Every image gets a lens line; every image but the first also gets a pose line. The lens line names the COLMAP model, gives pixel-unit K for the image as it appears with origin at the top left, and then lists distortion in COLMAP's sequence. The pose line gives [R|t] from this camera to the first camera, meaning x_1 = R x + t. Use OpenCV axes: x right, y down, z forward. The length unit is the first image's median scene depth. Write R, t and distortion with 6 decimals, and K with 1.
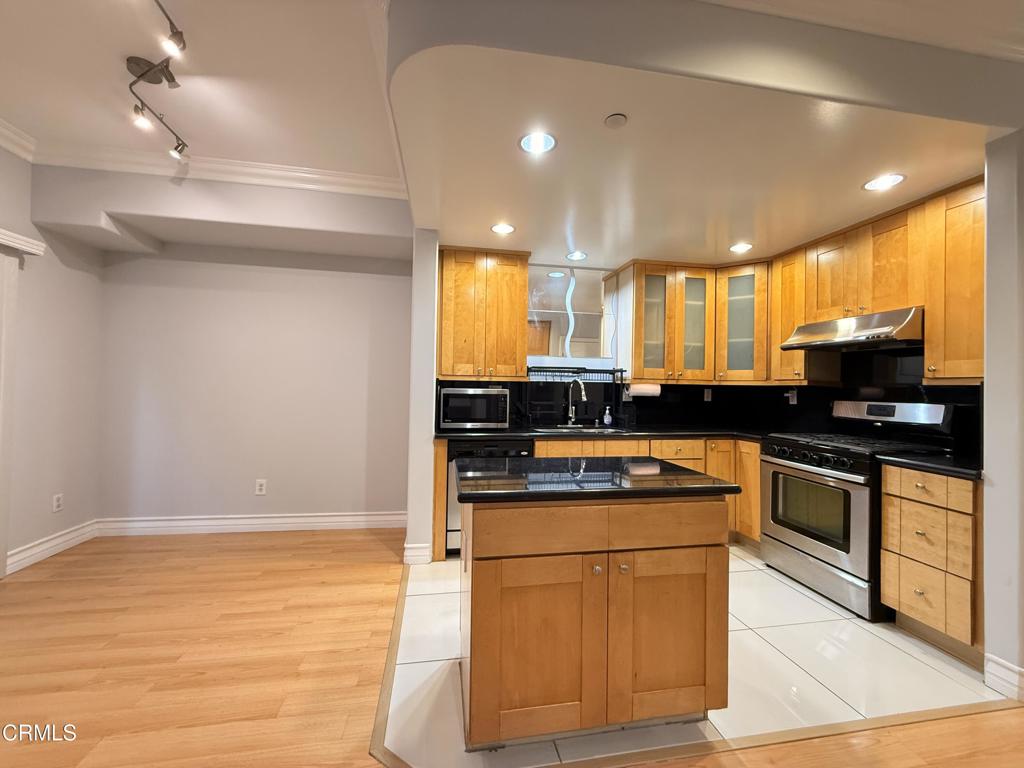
lens RADIAL K [[407.7, 0, 511.0], [0, 407.7, 381.4], [0, 0, 1]] dist [0.000094, -0.000112]
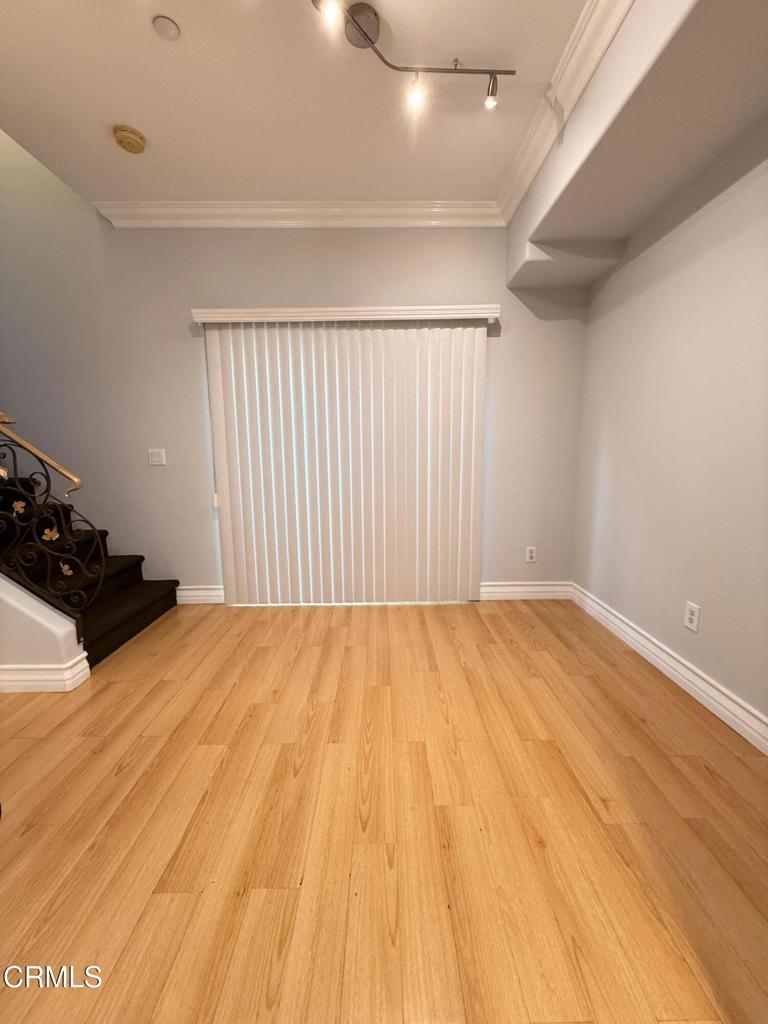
lens RADIAL K [[407.7, 0, 387.0], [0, 407.7, 510.8], [0, 0, 1]] dist [0.000094, -0.000112]
pose [[-0.156818, 0.126022, -0.979554, -0.015258], [0.018160, 0.992026, 0.124719, 0.043101], [0.987461, 0.001770, -0.157856, 0.788090]]
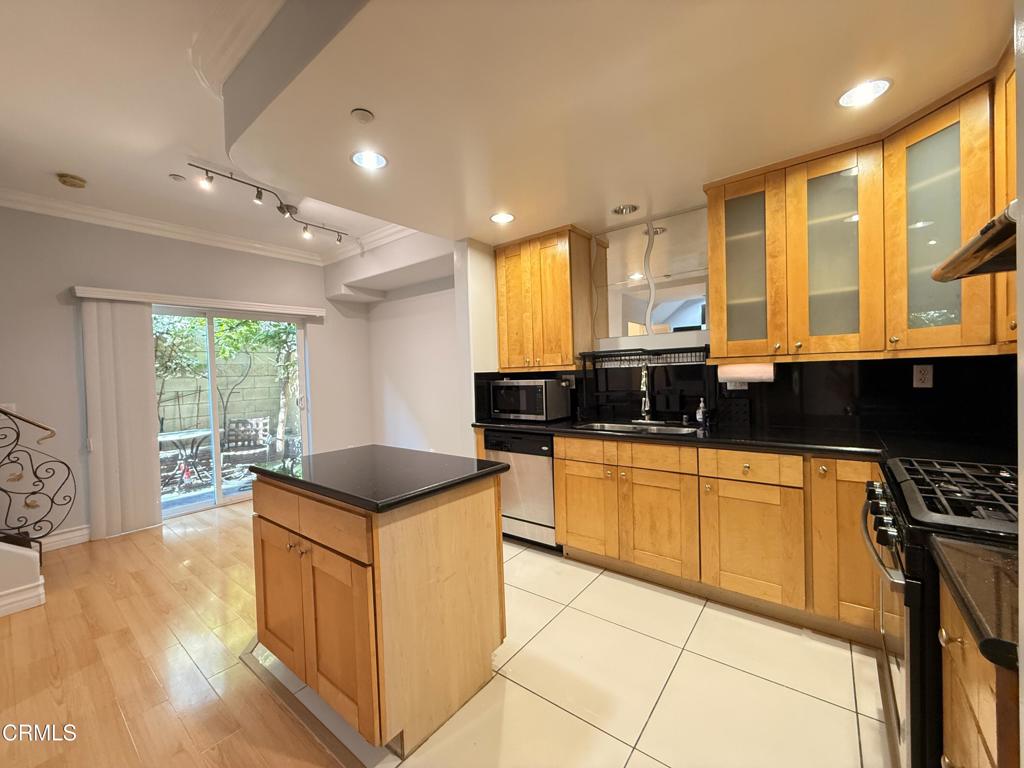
lens RADIAL K [[407.7, 0, 510.9], [0, 407.7, 381.8], [0, 0, 1]] dist [0.000094, -0.000112]
pose [[0.668206, -0.023173, -0.743615, 0.702217], [0.053890, 0.998397, 0.017313, 0.003364], [0.742022, -0.051642, 0.668384, 0.333501]]
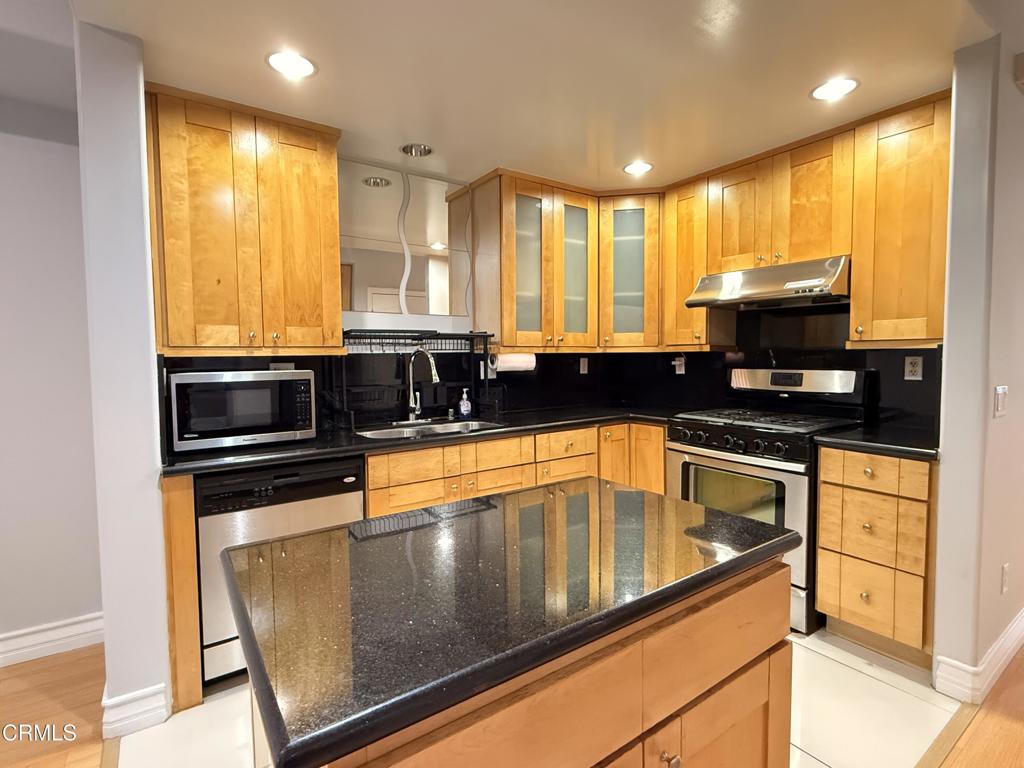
lens RADIAL K [[497.8, 0, 512.8], [0, 497.8, 380.2], [0, 0, 1]] dist [0.001832, -0.001017]
pose [[0.905566, -0.047556, 0.421531, -0.050373], [0.020127, 0.997394, 0.069286, -0.009620], [-0.423728, -0.054259, 0.904163, 0.275954]]
